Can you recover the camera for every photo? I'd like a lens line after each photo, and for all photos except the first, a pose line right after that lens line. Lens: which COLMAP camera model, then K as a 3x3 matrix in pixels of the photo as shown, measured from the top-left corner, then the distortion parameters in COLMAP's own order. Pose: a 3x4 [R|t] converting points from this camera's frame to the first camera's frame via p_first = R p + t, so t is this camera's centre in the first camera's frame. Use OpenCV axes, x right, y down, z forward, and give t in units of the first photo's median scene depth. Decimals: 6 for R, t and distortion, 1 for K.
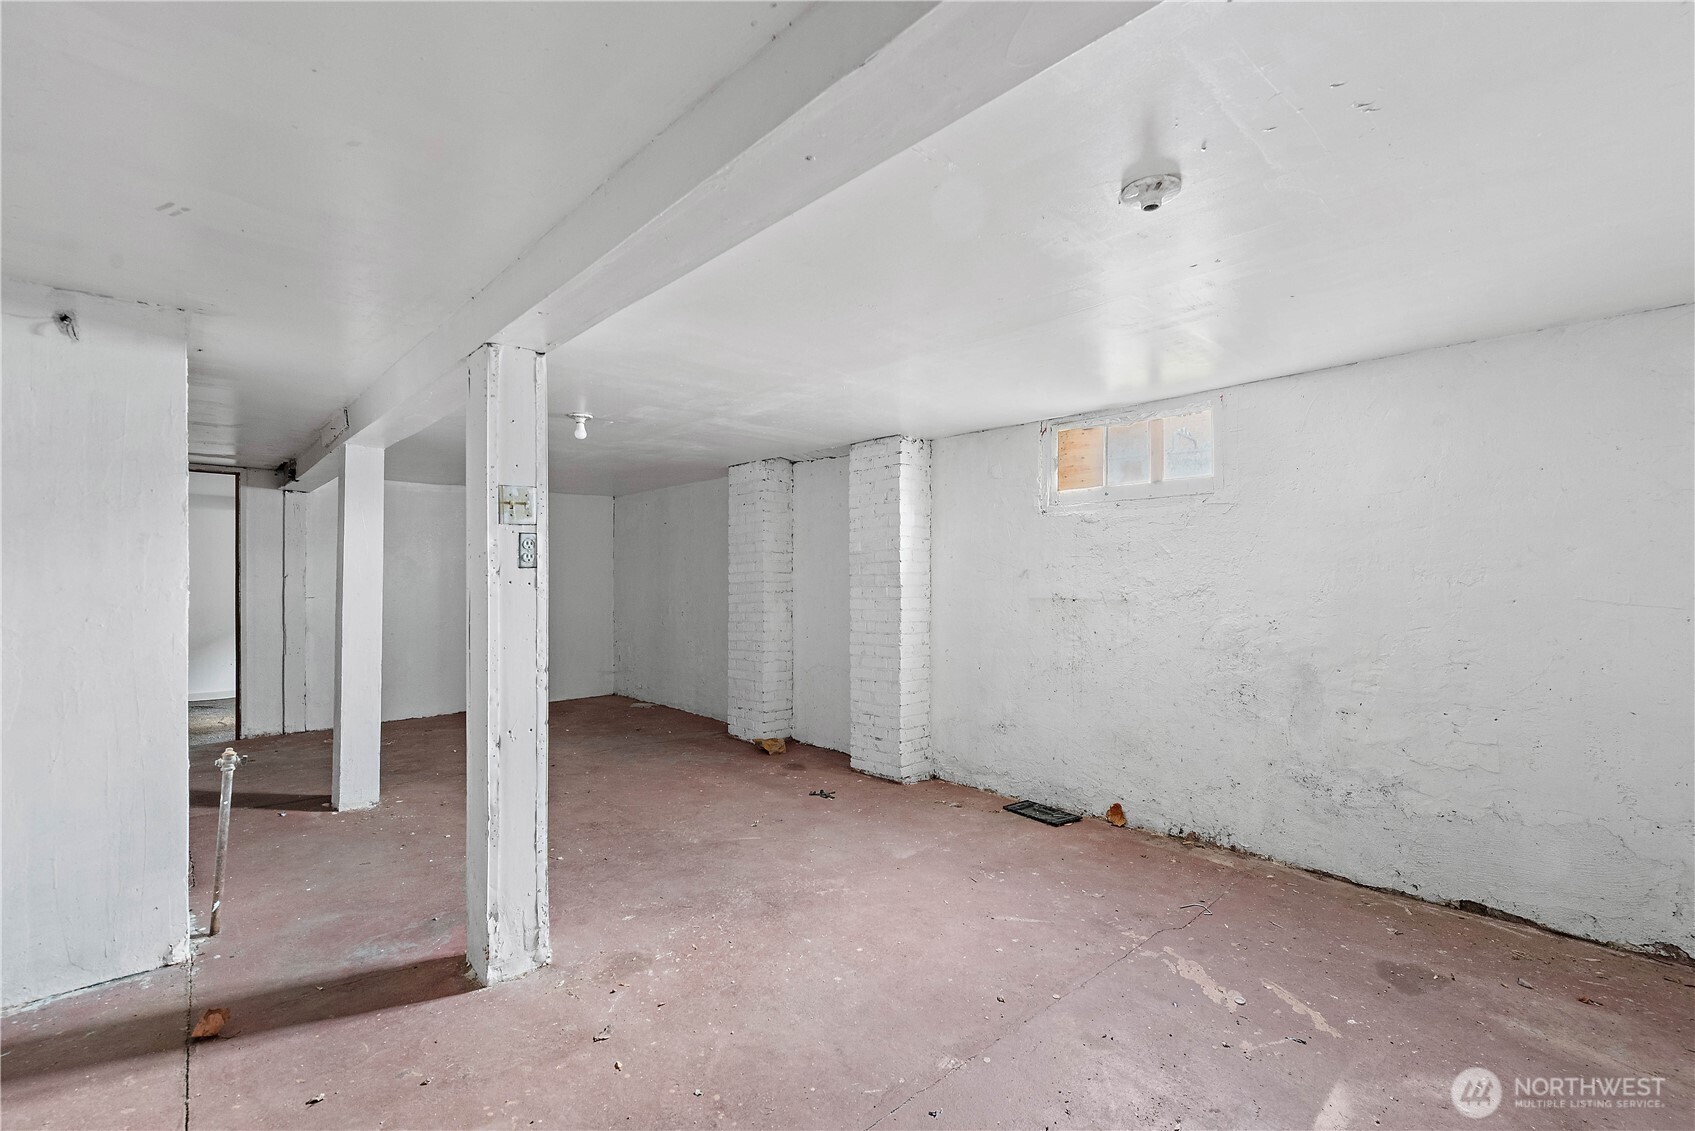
lens RADIAL K [[745.3, 0, 847.1], [0, 745.3, 579.6], [0, 0, 1]] dist [0.001308, 0.000003]
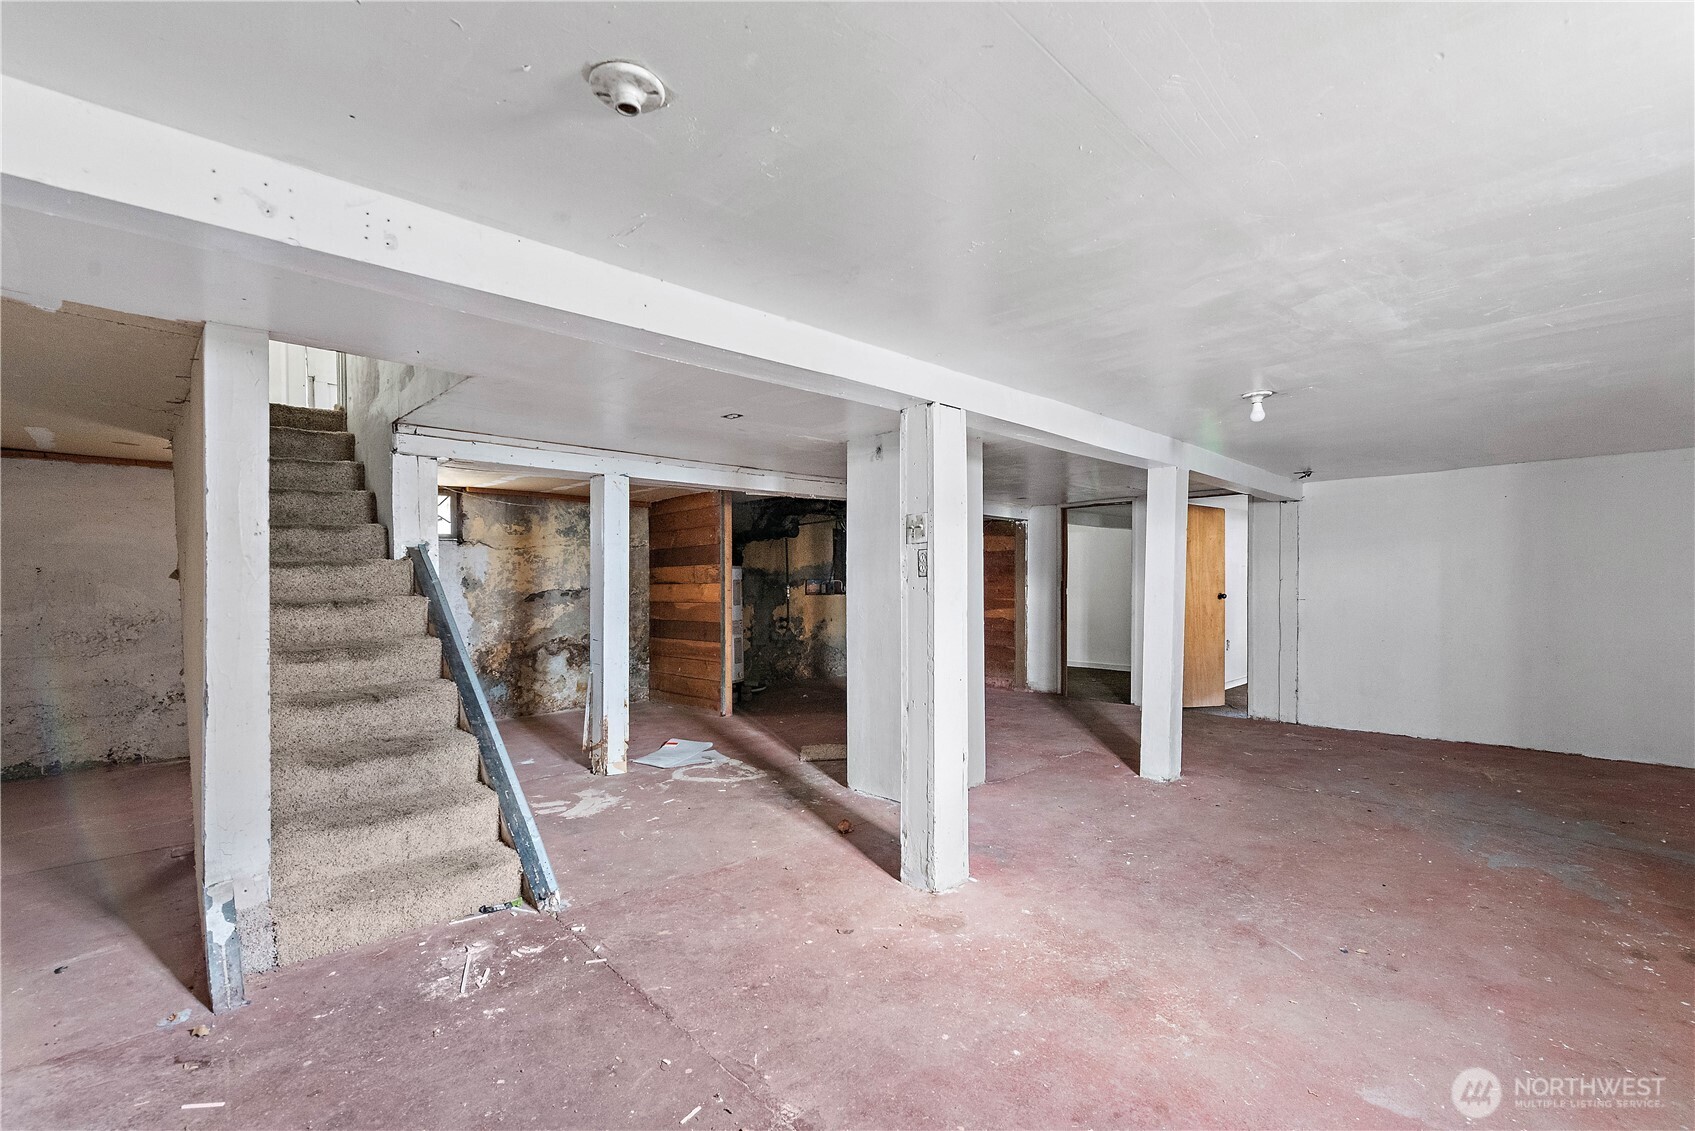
lens RADIAL K [[745.3, 0, 847.1], [0, 745.3, 579.6], [0, 0, 1]] dist [0.001308, 0.000003]
pose [[0.013743, -0.001454, -0.999905, 0.511181], [0.005764, 0.999982, -0.001375, -0.005656], [0.999889, -0.005744, 0.013751, 0.512141]]
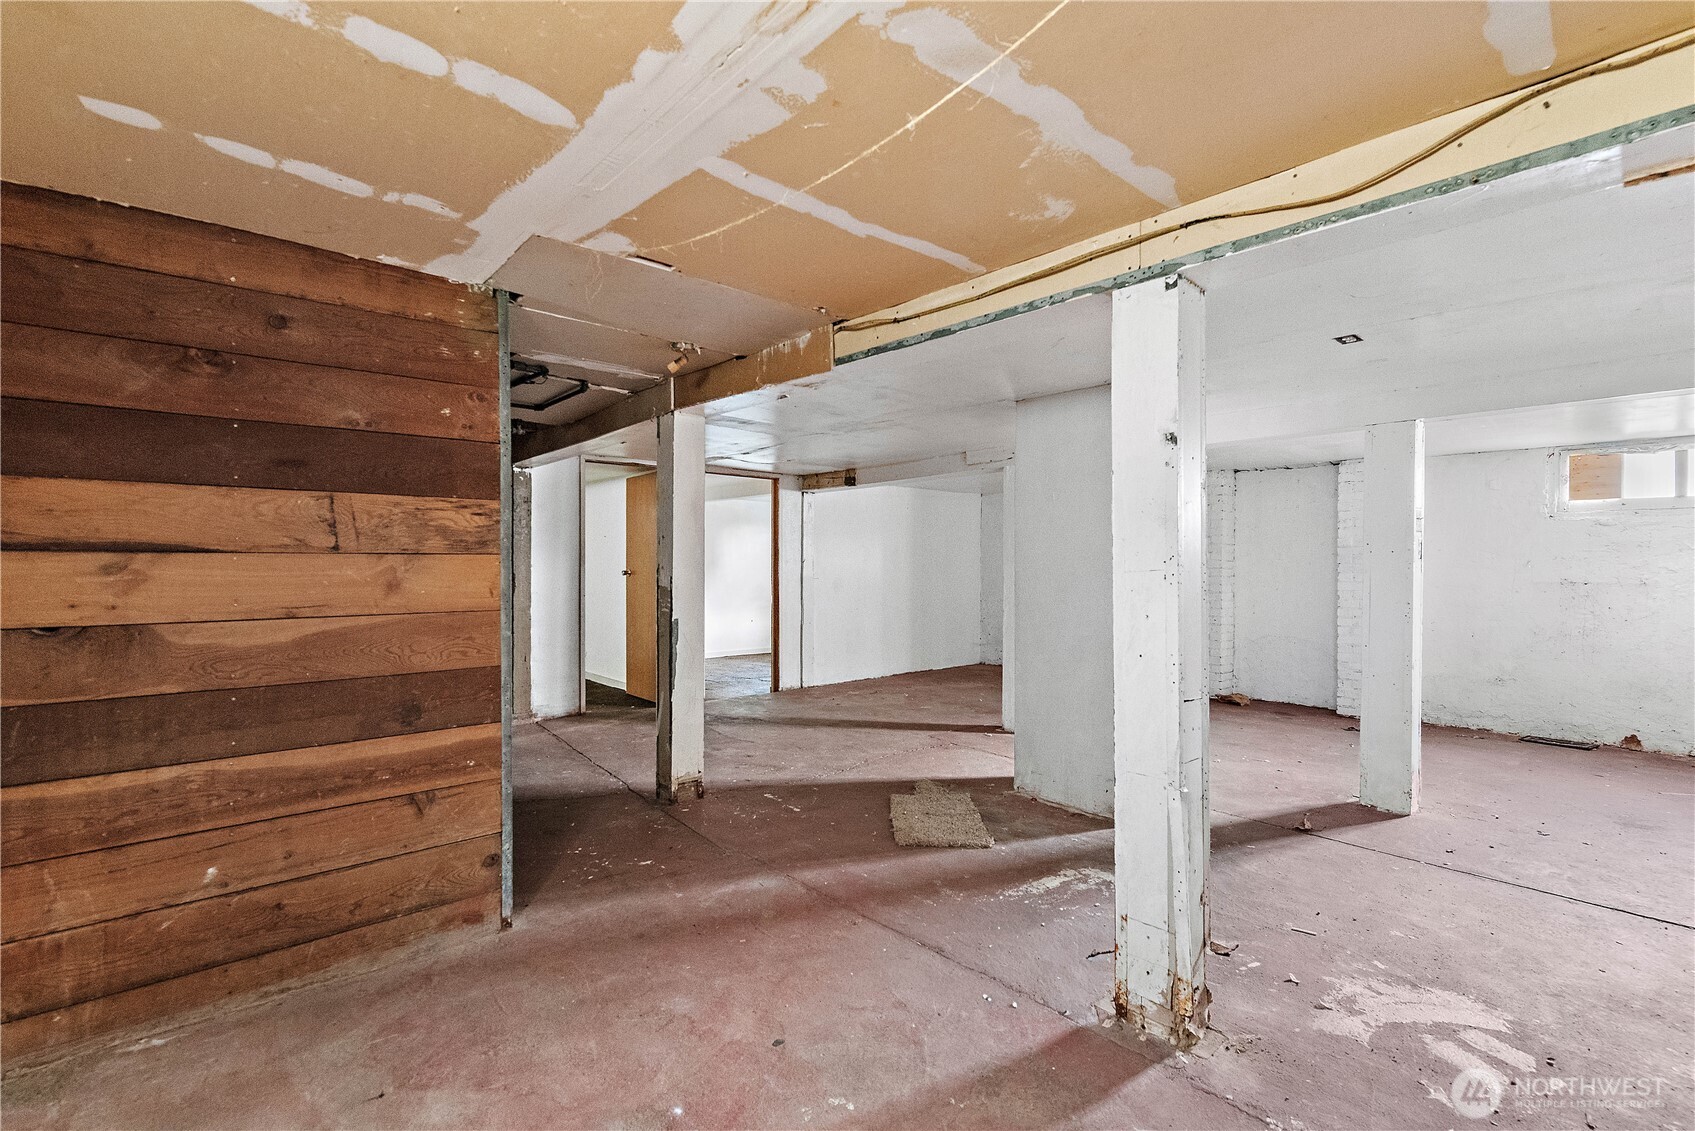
lens RADIAL K [[761.1, 0, 839.2], [0, 761.1, 573.8], [0, 0, 1]] dist [0.001397, -0.000161]
pose [[0.999387, 0.007334, -0.034234, -0.948331], [-0.006998, 0.999926, 0.009927, 0.005811], [0.034304, -0.009682, 0.999365, -0.390462]]
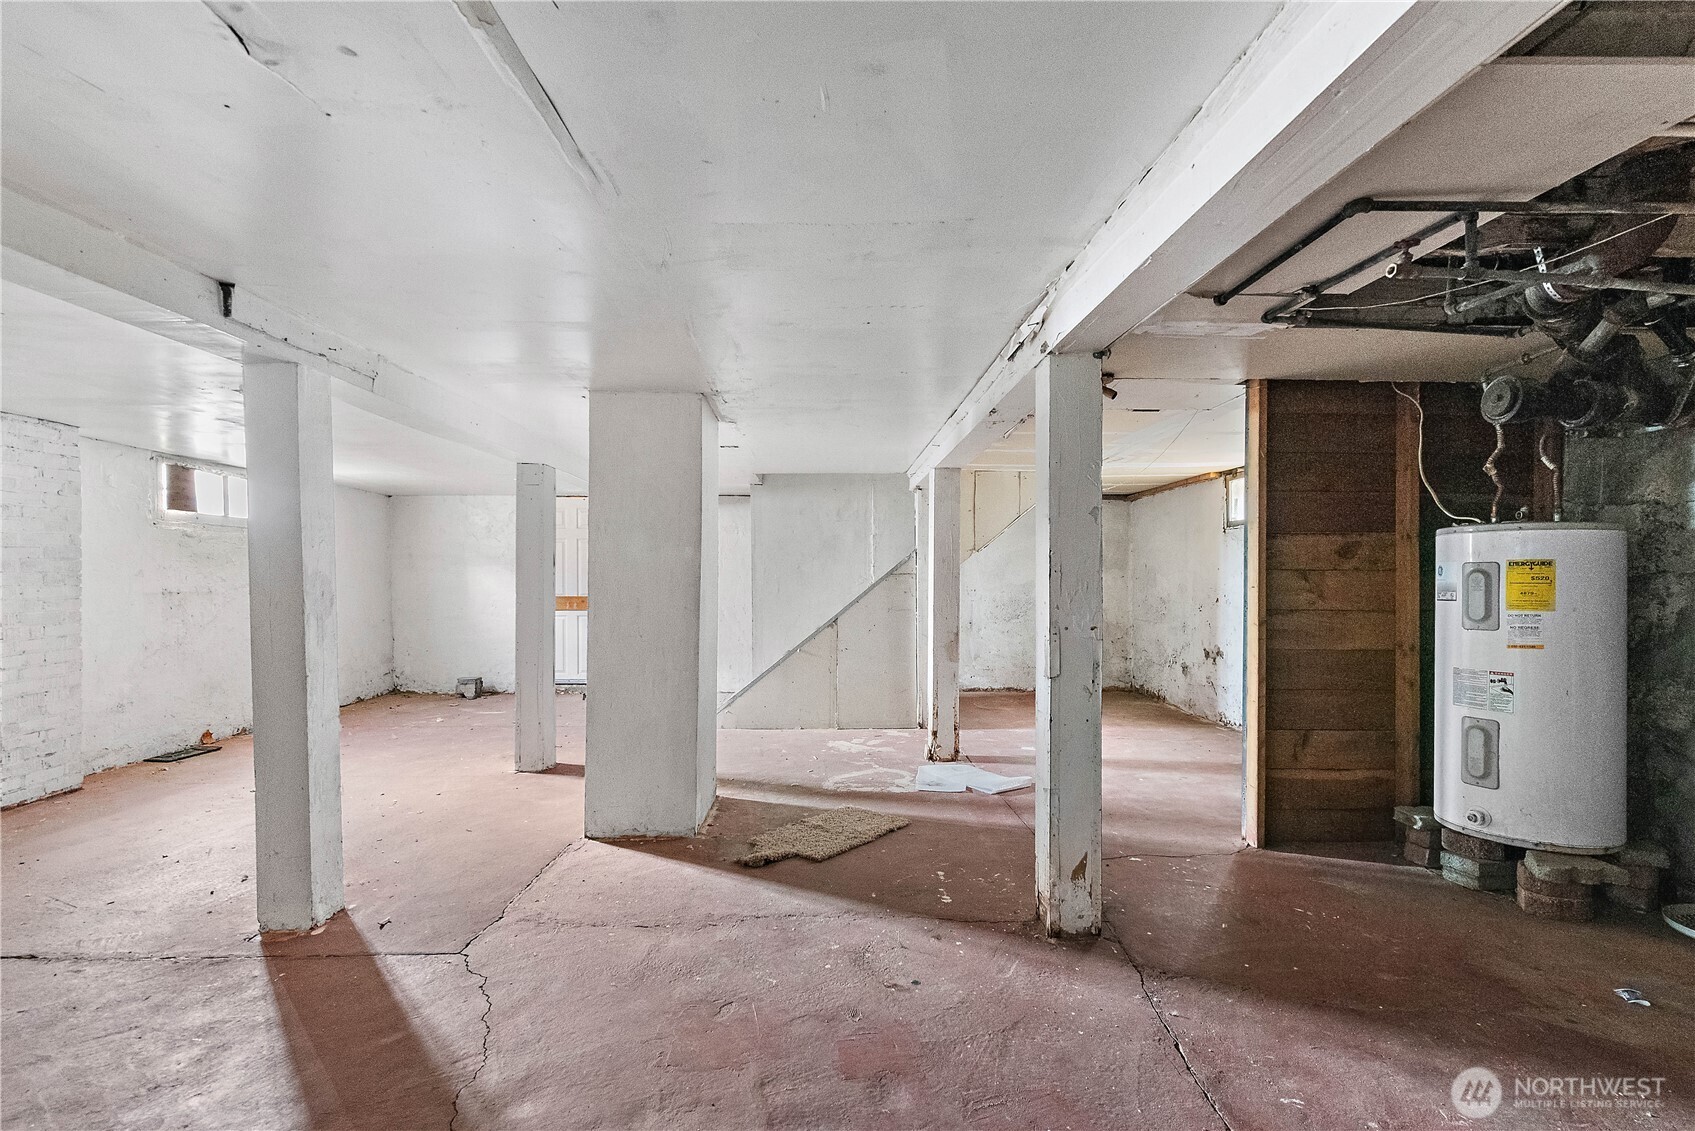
lens RADIAL K [[761.1, 0, 865.4], [0, 761.1, 575.5], [0, 0, 1]] dist [0.001075, 0.000086]
pose [[-0.766997, 0.004245, 0.641636, -1.483666], [0.002406, 0.999990, -0.003740, 0.003584], [-0.641646, -0.001325, -0.767000, 1.218618]]
